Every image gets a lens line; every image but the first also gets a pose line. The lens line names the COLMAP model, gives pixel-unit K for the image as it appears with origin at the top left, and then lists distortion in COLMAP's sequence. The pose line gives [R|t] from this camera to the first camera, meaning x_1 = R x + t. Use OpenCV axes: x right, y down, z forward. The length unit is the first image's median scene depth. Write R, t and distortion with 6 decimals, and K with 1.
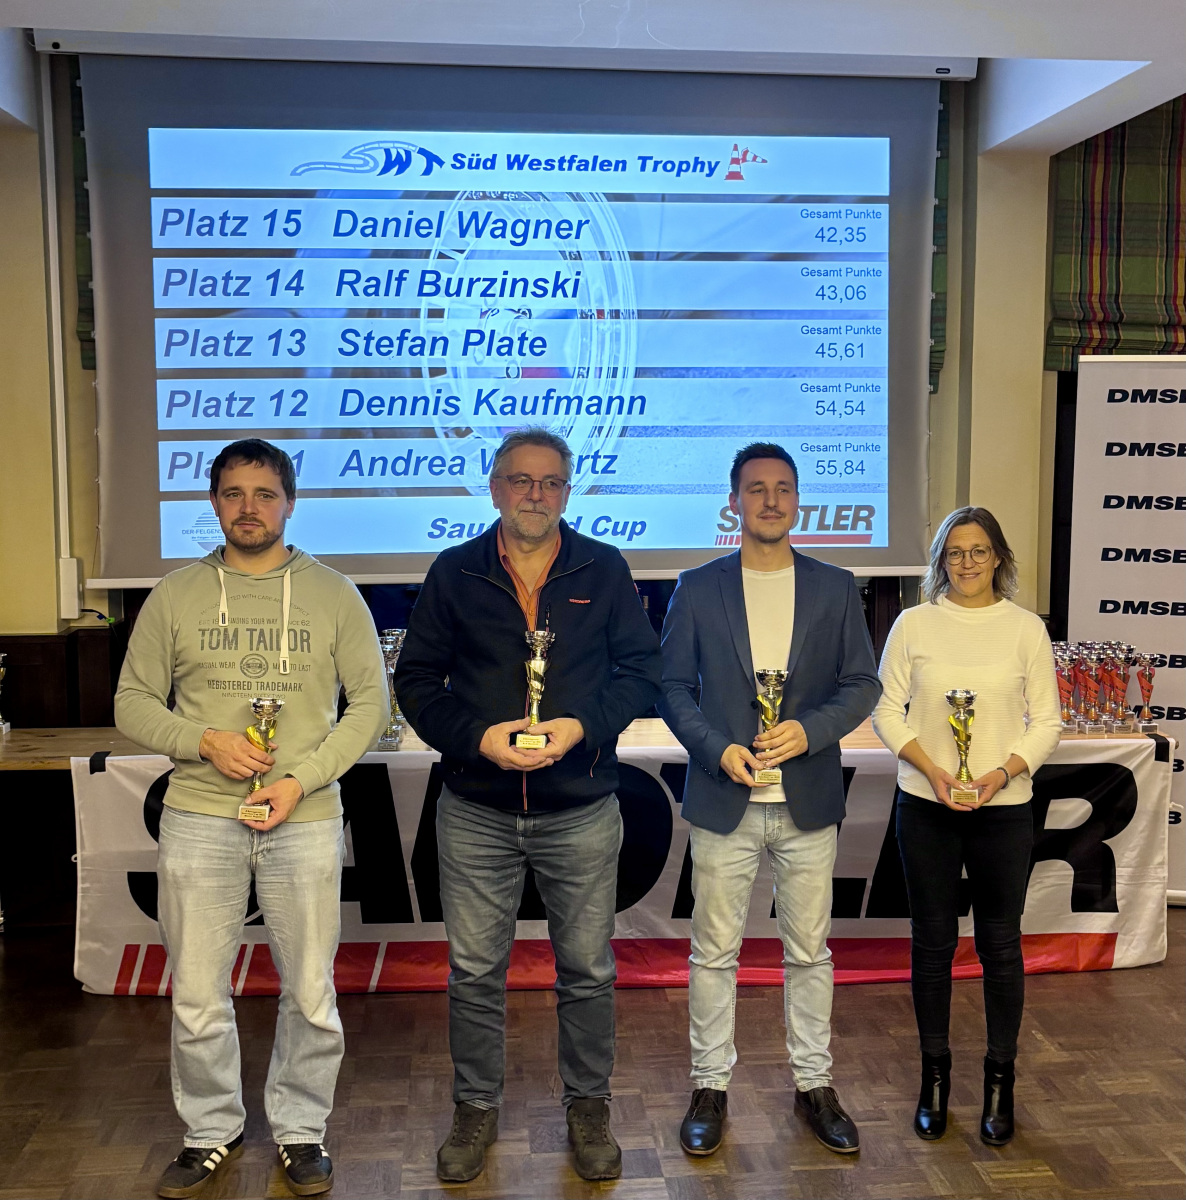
lens RADIAL K [[1509.5, 0, 635.2], [0, 1509.5, 584.5], [0, 0, 1]] dist [0.016683, 0.000000]
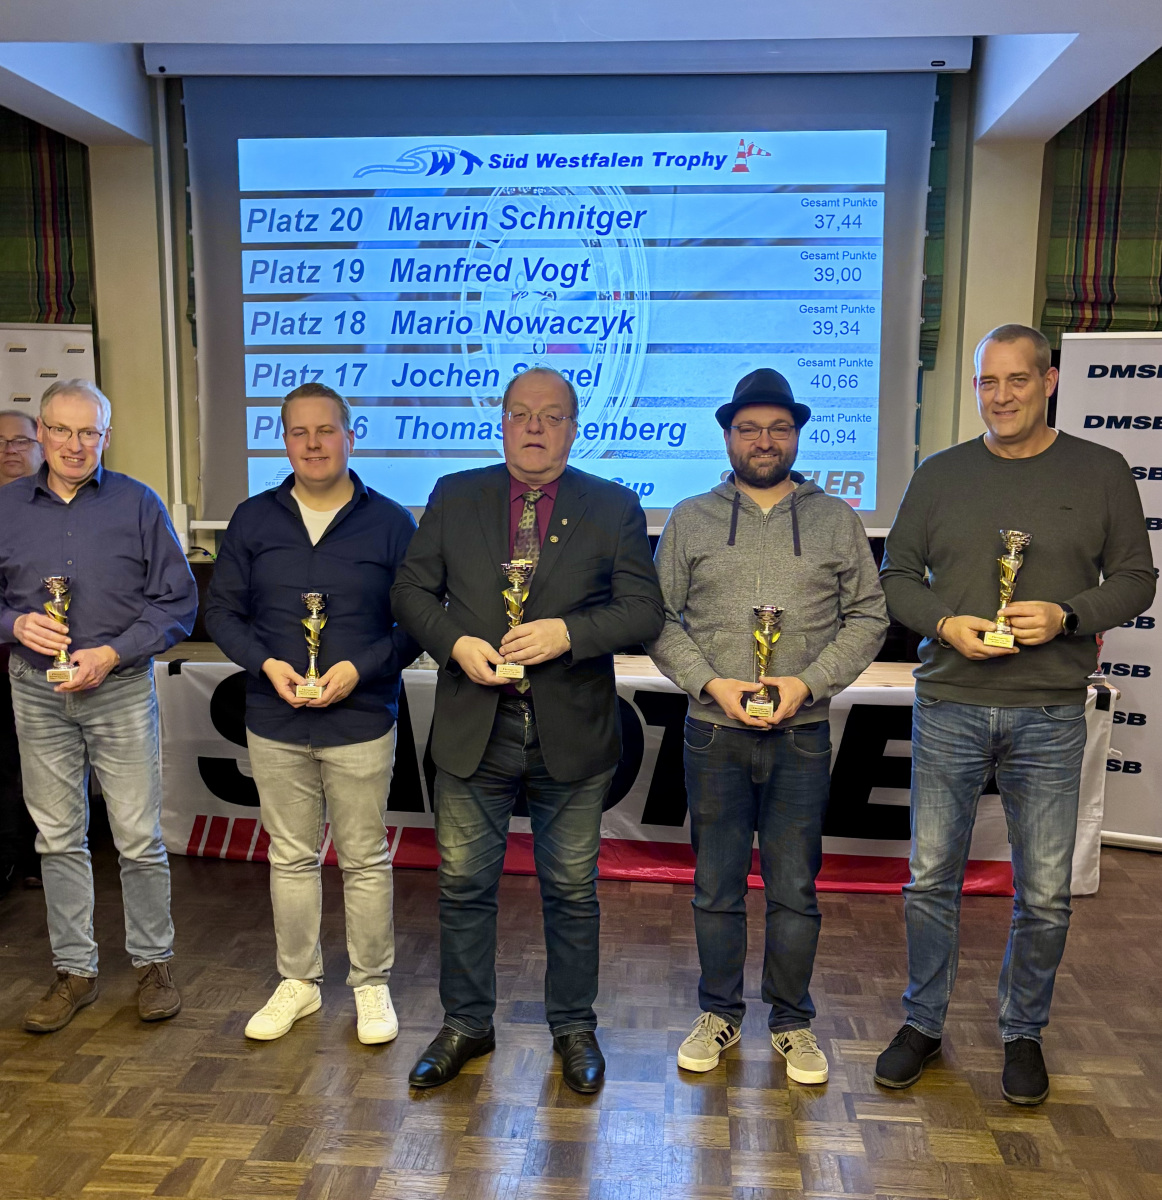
lens RADIAL K [[1314.9, 0, 617.8], [0, 1314.9, 659.9], [0, 0, 1]] dist [0.004179, 0.000000]
pose [[0.983244, 0.040280, -0.177791, 0.166009], [-0.029037, 0.997437, 0.065390, 0.028616], [0.179969, -0.059131, 0.981893, 0.016649]]
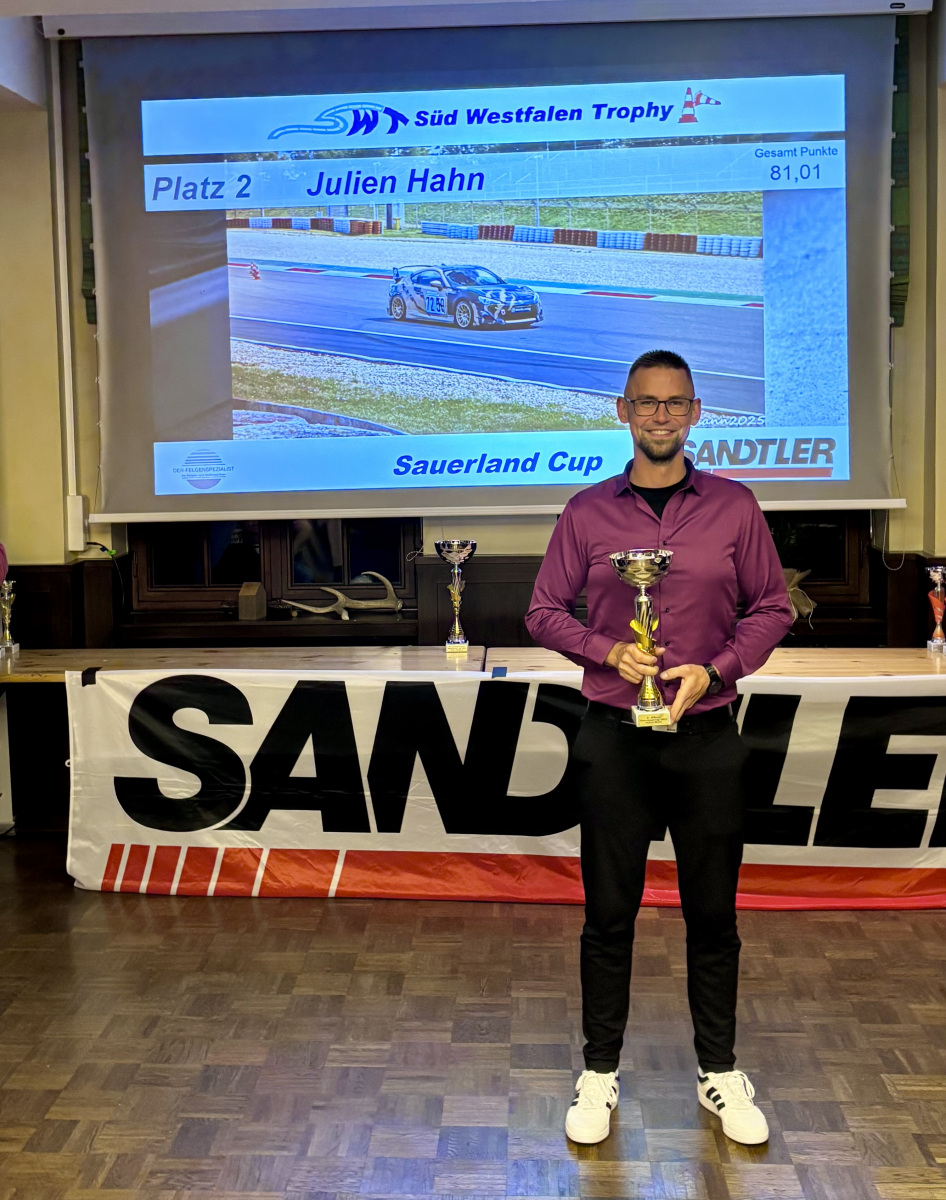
lens RADIAL K [[1526.4, 0, 446.9], [0, 1526.4, 516.9], [0, 0, 1]] dist [0.019481, 0.000000]
pose [[0.985170, -0.004558, -0.171518, 0.082680], [0.000892, 0.999770, -0.021447, 0.022478], [0.171577, 0.020976, 0.984947, -0.046615]]
